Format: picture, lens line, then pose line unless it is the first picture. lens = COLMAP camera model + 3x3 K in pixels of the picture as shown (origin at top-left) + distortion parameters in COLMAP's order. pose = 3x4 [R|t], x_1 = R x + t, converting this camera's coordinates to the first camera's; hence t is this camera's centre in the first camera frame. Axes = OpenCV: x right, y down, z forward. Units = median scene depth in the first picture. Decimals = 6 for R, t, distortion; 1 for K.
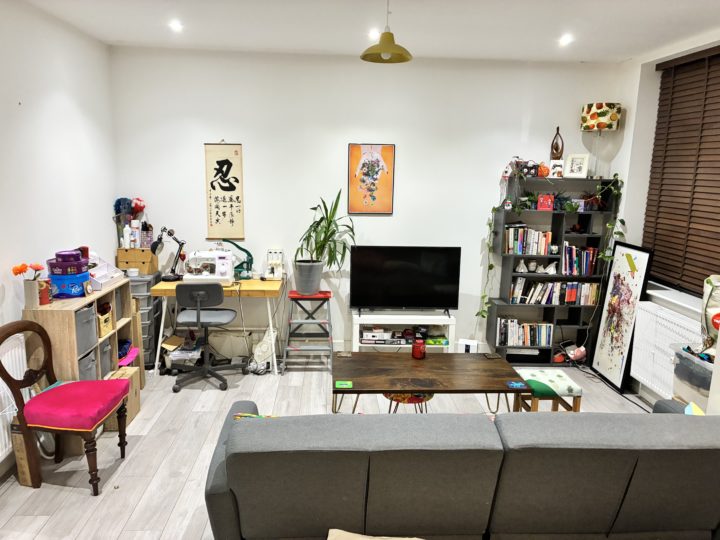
lens RADIAL K [[547.2, 0, 356.8], [0, 547.2, 267.8], [0, 0, 1]] dist [0.060200, -0.081618]
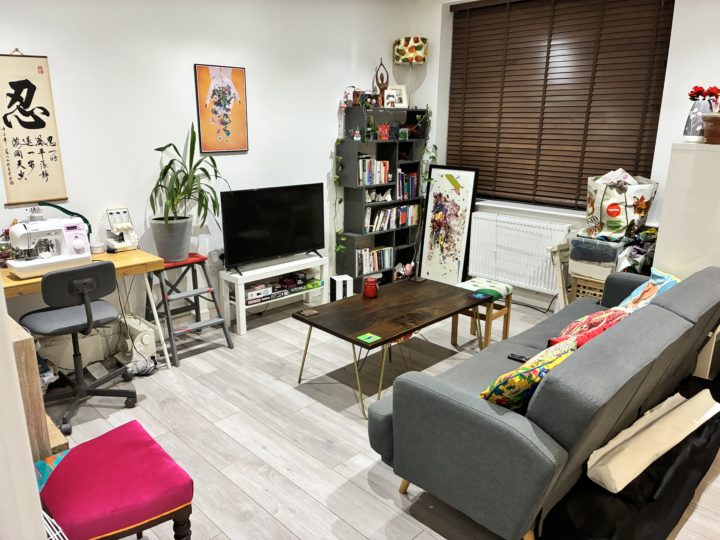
lens RADIAL K [[547.2, 0, 356.8], [0, 547.2, 267.8], [0, 0, 1]] dist [0.060200, -0.081618]
pose [[0.738803, -0.189944, 0.646600, -0.411915], [0.127594, 0.981530, 0.142545, -0.020635], [-0.661733, -0.022811, 0.749393, 0.239466]]
